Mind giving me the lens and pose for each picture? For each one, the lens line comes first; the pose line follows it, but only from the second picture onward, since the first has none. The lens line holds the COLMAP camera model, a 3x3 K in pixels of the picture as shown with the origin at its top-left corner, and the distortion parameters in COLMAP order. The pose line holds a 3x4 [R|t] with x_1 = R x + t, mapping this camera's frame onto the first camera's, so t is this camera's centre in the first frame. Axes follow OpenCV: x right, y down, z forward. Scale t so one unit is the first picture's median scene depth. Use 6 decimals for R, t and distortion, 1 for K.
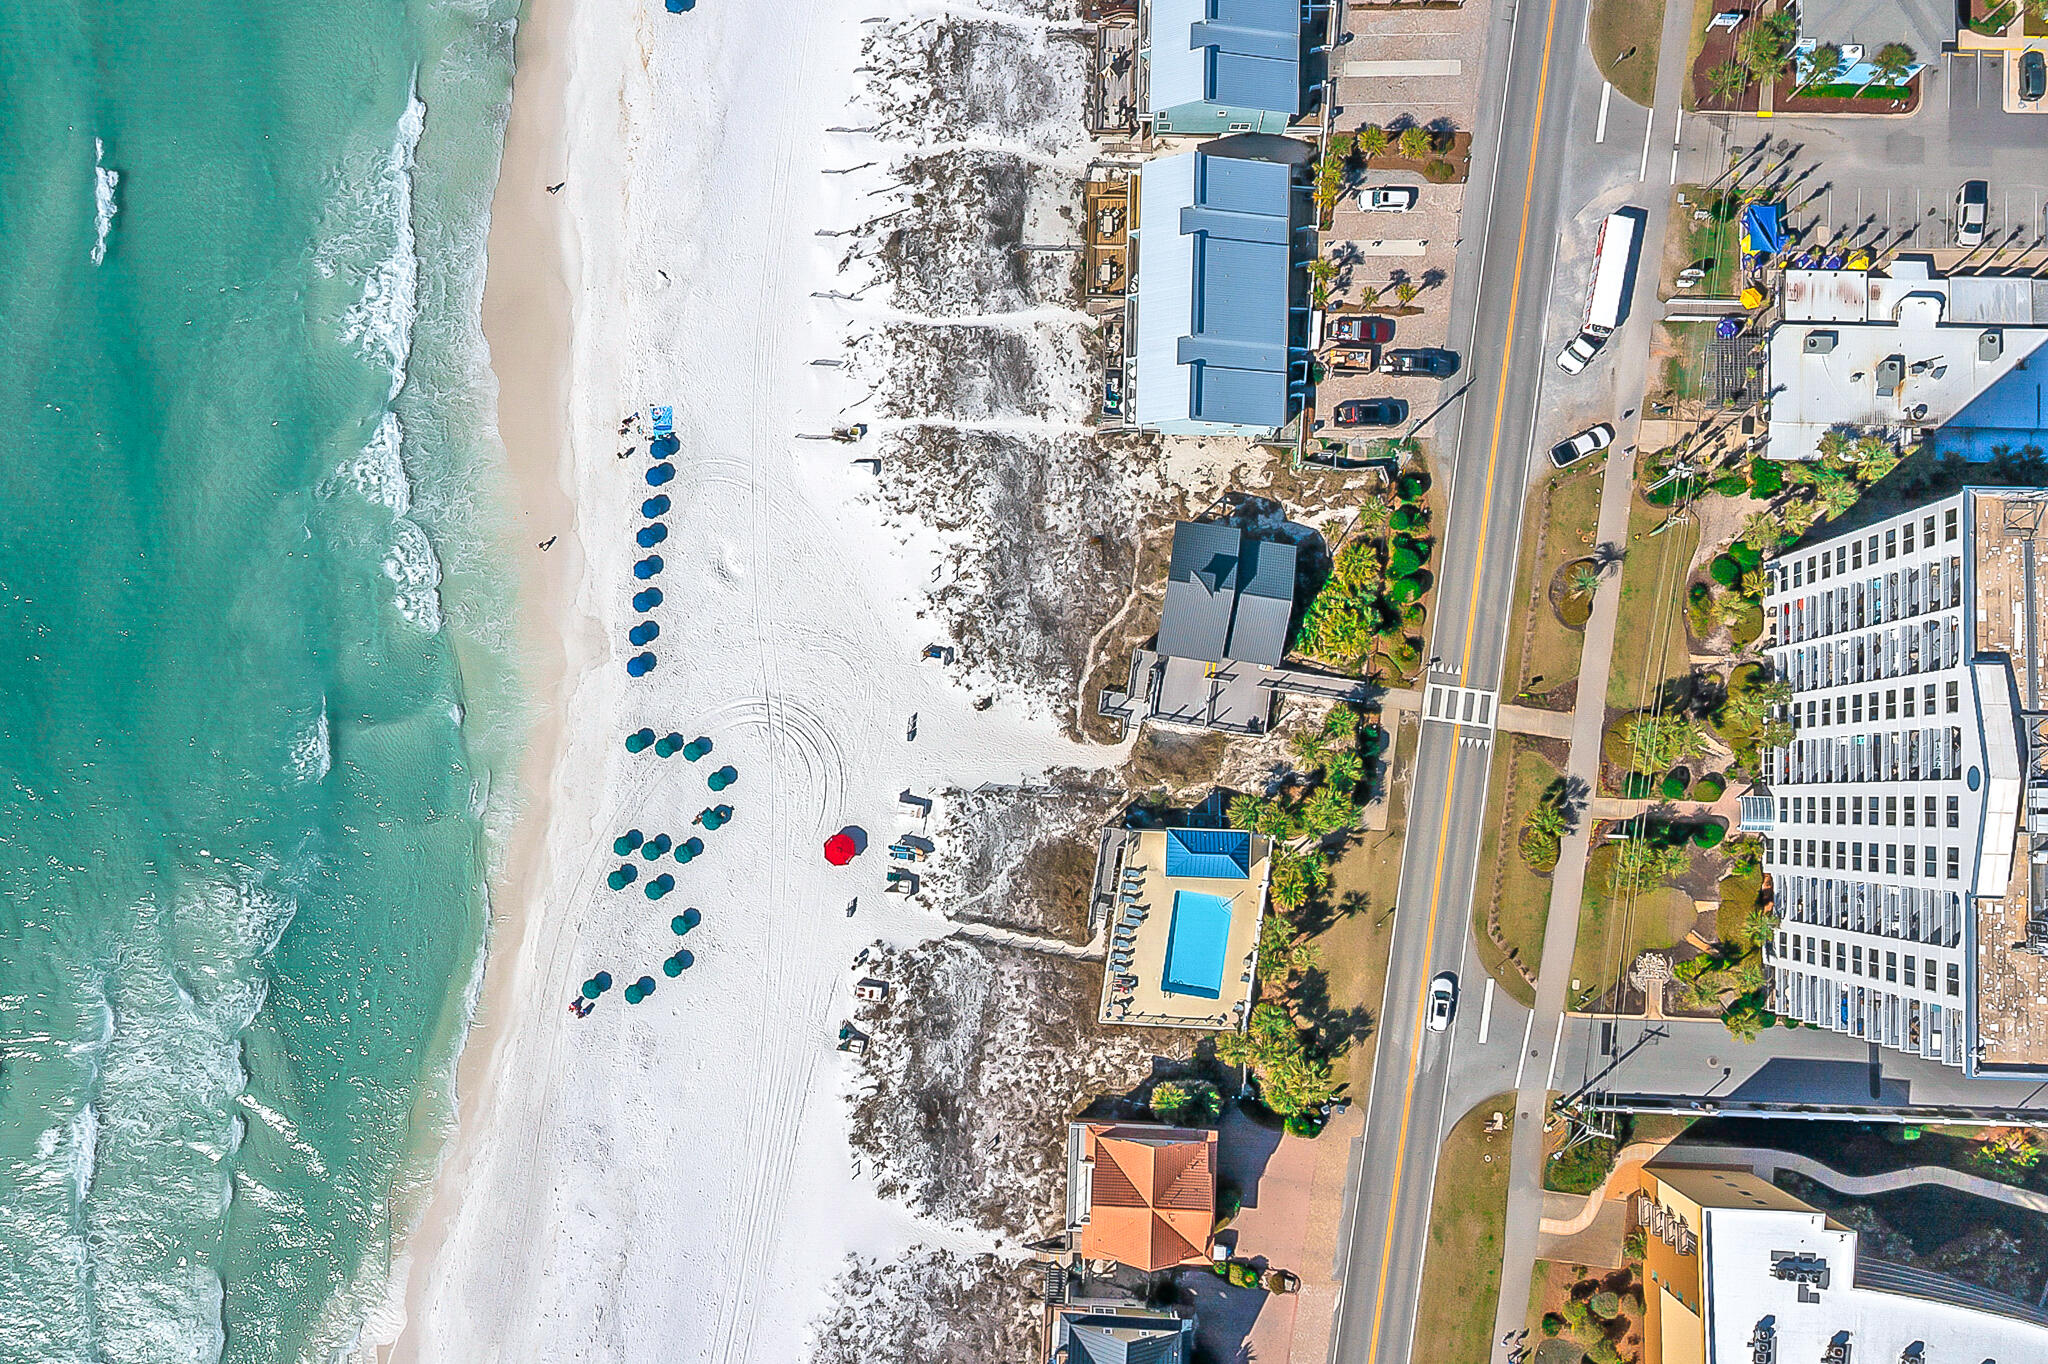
lens RADIAL K [[1702.1, 0, 1018.0], [0, 1702.1, 702.7], [0, 0, 1]] dist [-0.020652, 0.012753]
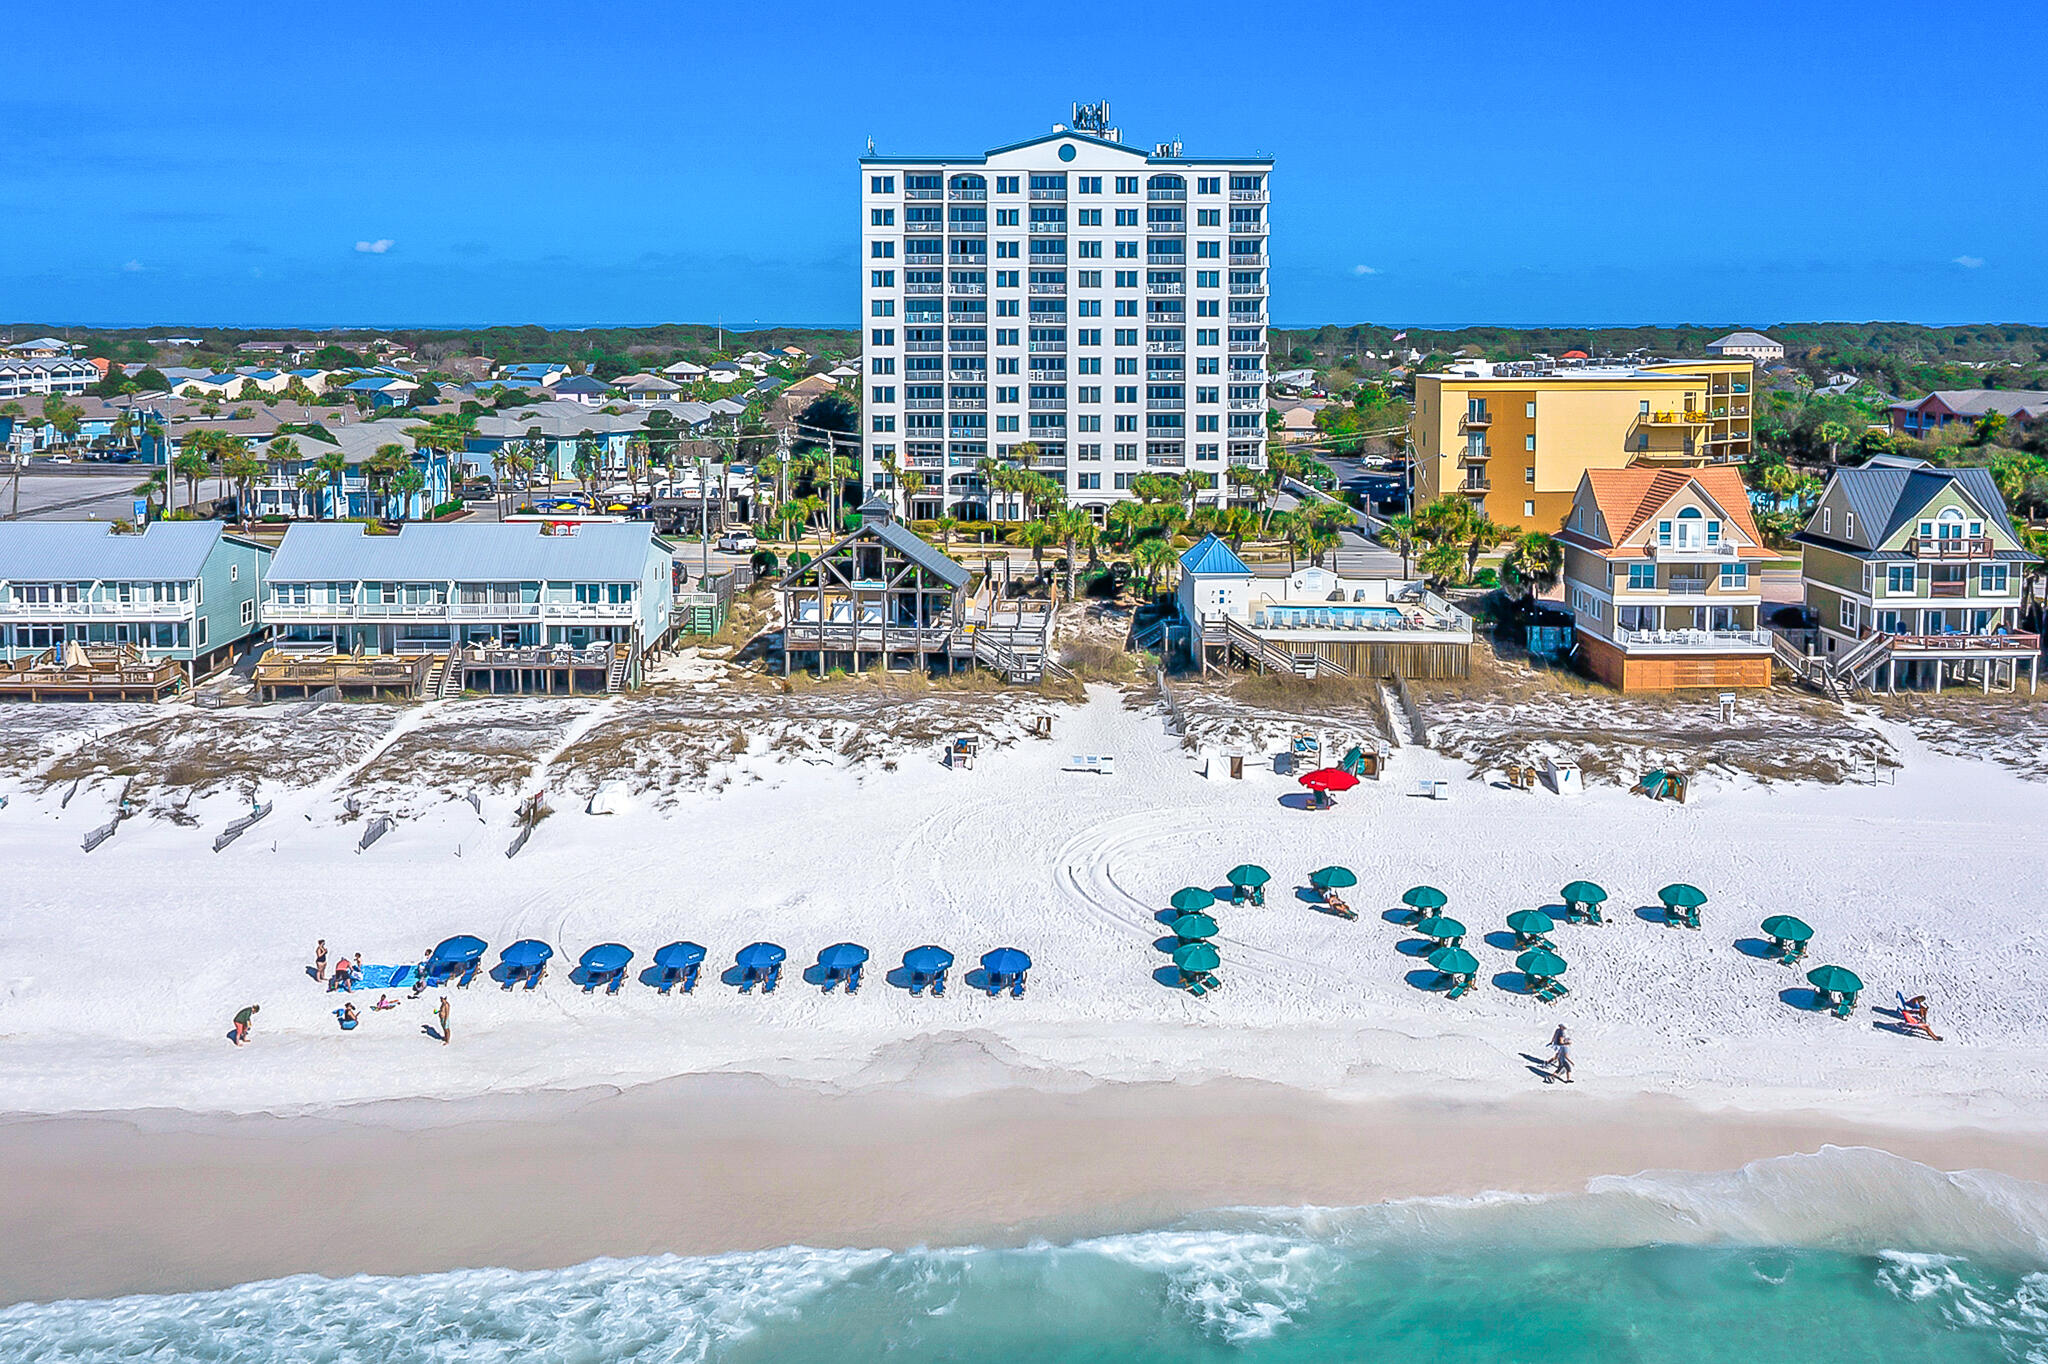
lens RADIAL K [[1702.1, 0, 1001.0], [0, 1702.1, 432.2], [0, 0, 1]] dist [-0.020652, 0.012753]
pose [[-0.050535, -0.027889, 0.998333, -0.638194], [0.996597, 0.063774, 0.052228, -0.052718], [-0.065124, 0.997575, 0.024571, 0.885189]]
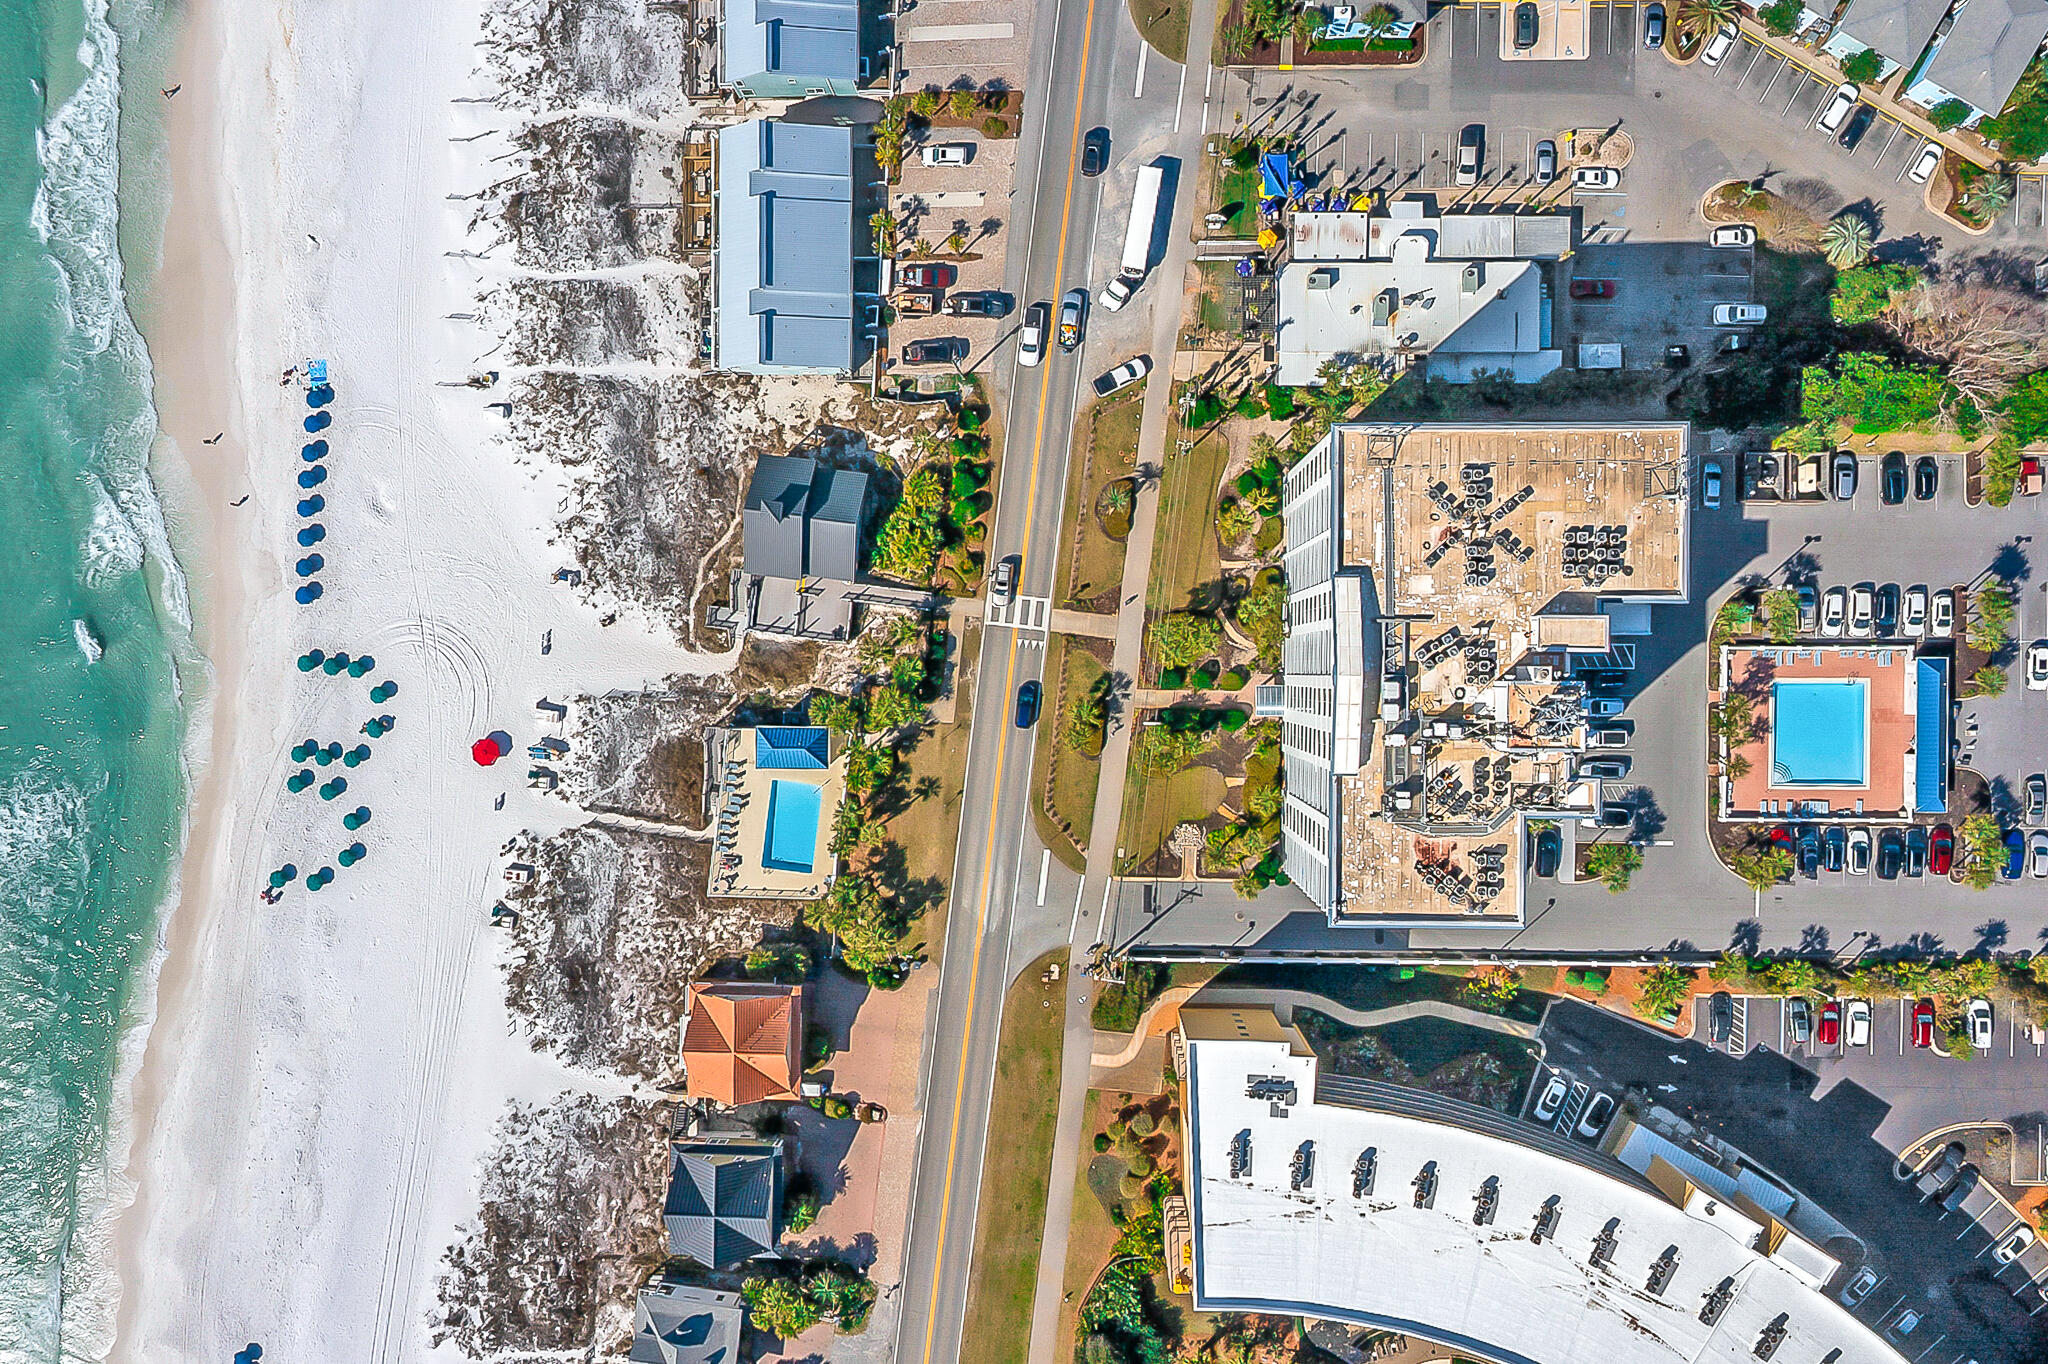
lens RADIAL K [[1702.1, 0, 1033.0], [0, 1702.1, 705.9], [0, 0, 1]] dist [-0.020652, 0.012753]
pose [[0.999625, -0.027092, 0.003948, 0.258151], [0.026699, 0.996560, 0.078459, -0.023796], [-0.006060, -0.078324, 0.996910, -0.132683]]
